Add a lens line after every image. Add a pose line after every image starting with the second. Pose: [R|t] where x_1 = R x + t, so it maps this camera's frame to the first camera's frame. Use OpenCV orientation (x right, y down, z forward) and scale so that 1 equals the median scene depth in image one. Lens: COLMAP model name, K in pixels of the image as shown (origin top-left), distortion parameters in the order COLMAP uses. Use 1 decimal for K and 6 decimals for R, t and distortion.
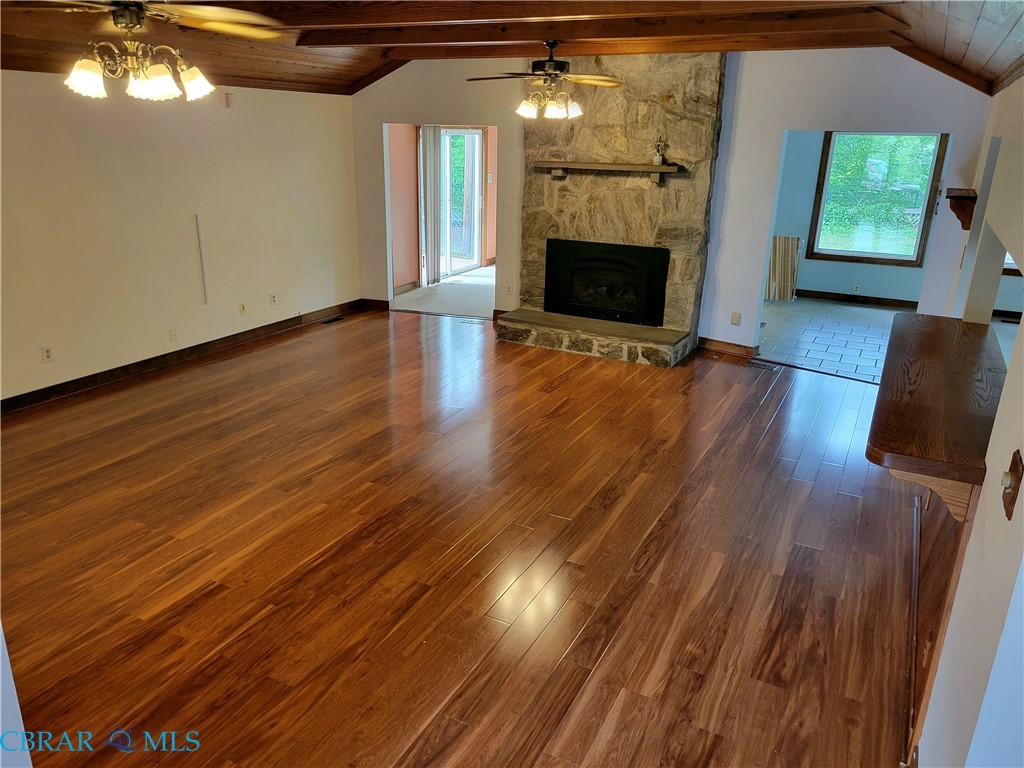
lens RADIAL K [[772.6, 0, 503.4], [0, 772.6, 401.5], [0, 0, 1]] dist [0.041325, -0.031235]
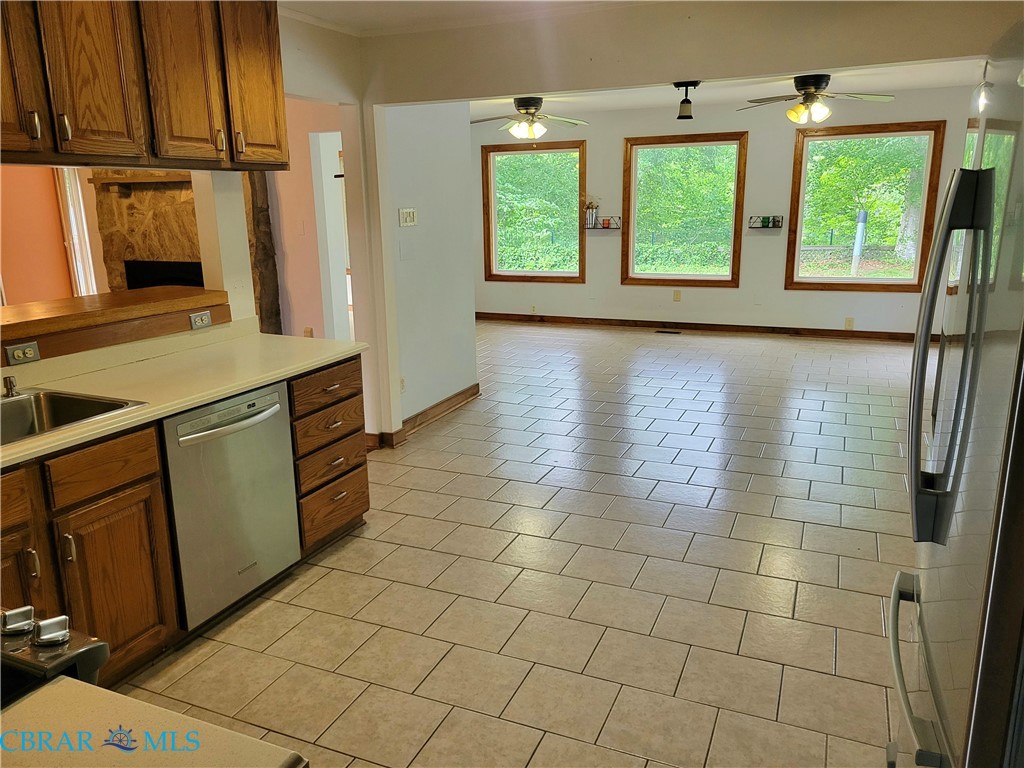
lens RADIAL K [[772.6, 0, 503.4], [0, 772.6, 401.5], [0, 0, 1]] dist [0.041325, -0.031235]
pose [[0.996987, -0.053434, 0.056235, 0.454959], [0.057863, 0.995087, -0.080335, 0.060533], [-0.051666, 0.083347, 0.995180, 0.058330]]
